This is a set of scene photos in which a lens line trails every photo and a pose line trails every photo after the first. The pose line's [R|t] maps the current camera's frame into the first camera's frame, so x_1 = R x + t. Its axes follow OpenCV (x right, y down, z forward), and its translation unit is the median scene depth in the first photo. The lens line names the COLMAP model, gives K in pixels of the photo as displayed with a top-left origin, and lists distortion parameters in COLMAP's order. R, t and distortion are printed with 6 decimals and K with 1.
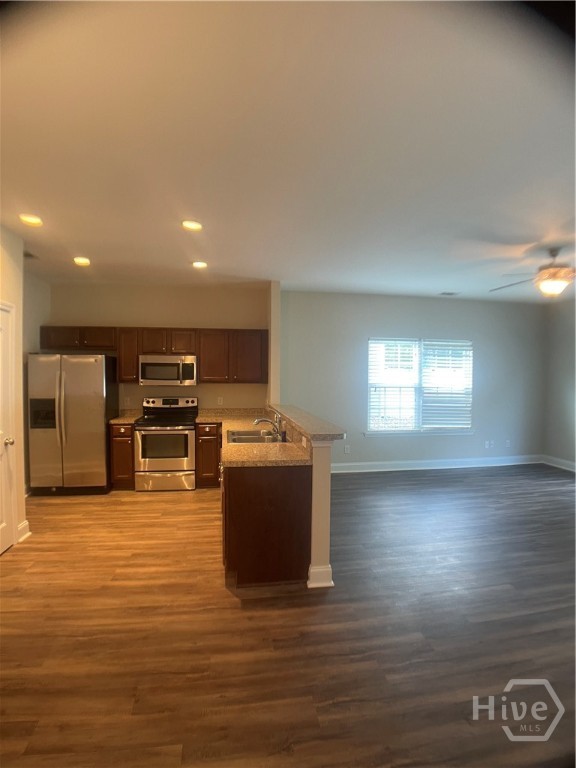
lens RADIAL K [[403.5, 0, 286.9], [0, 403.5, 373.7], [0, 0, 1]] dist [-0.085965, 0.010770]
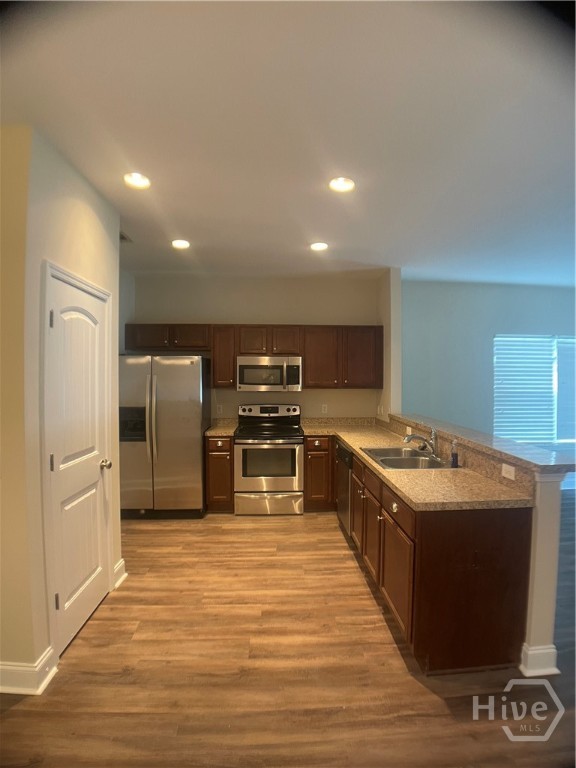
lens RADIAL K [[403.5, 0, 293.9], [0, 403.5, 370.8], [0, 0, 1]] dist [-0.085965, 0.010770]
pose [[0.994481, -0.002079, -0.104899, -0.217871], [0.000632, 0.999904, -0.013820, -0.003832], [0.104918, 0.013678, 0.994387, 0.202977]]
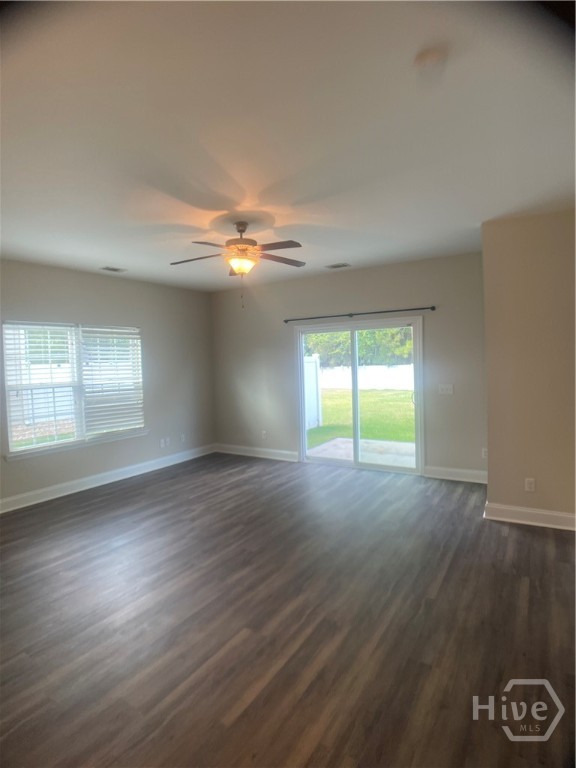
lens RADIAL K [[403.5, 0, 292.4], [0, 403.5, 372.4], [0, 0, 1]] dist [-0.085965, 0.010770]
pose [[0.664427, -0.052951, 0.745475, 0.055553], [0.042778, 0.998546, 0.032799, 0.000852], [-0.746128, 0.010098, 0.665726, 0.287038]]
